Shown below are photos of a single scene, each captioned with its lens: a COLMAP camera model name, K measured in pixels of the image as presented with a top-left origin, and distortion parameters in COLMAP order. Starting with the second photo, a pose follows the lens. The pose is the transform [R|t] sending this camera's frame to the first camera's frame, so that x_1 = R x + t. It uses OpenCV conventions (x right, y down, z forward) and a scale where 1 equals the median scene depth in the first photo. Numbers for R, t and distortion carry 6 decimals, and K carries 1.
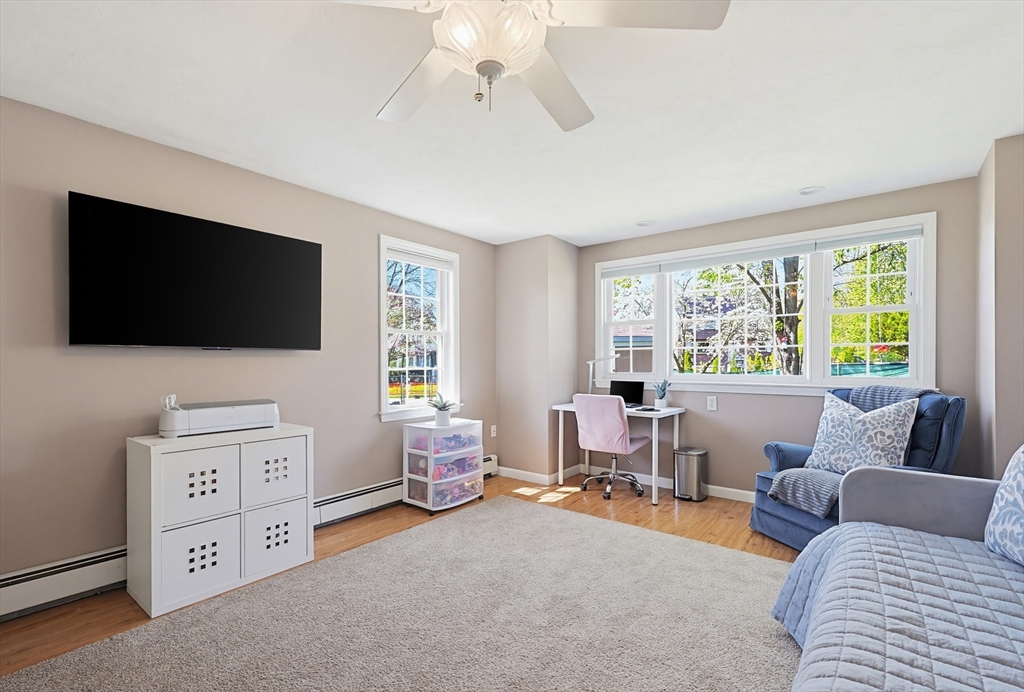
lens RADIAL K [[446.7, 0, 509.1], [0, 446.7, 365.3], [0, 0, 1]] dist [-0.002238, 0.000656]
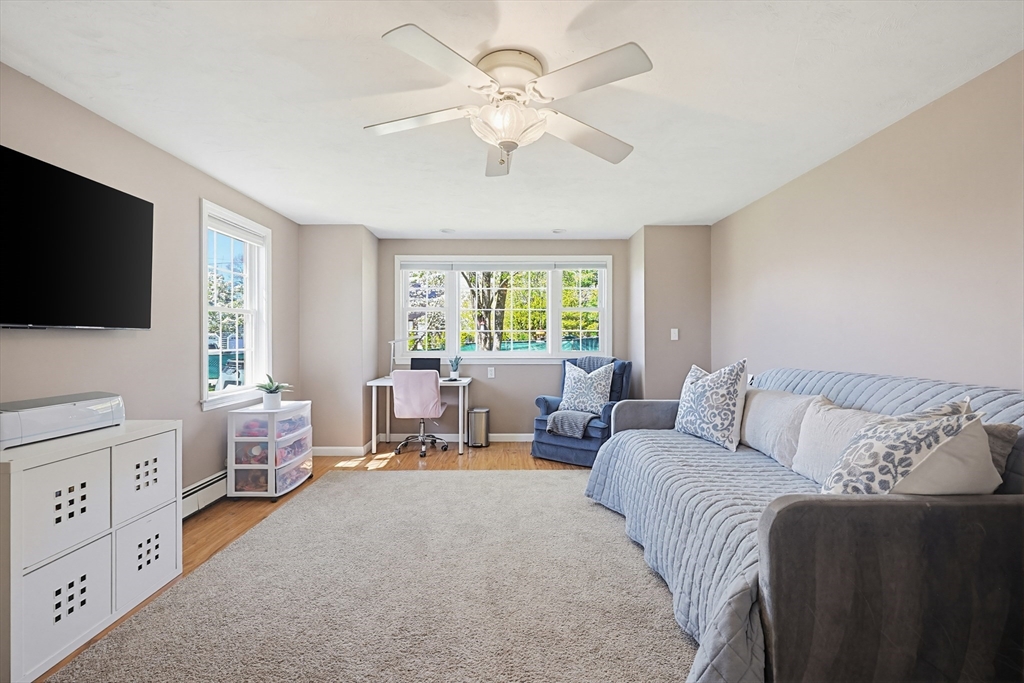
lens RADIAL K [[446.7, 0, 485.1], [0, 446.7, 339.1], [0, 0, 1]] dist [-0.002238, 0.000656]
pose [[0.780463, 0.000655, 0.625202, -0.403954], [0.004066, 0.999973, -0.006125, -0.007483], [-0.625189, 0.007323, 0.780439, -0.037332]]
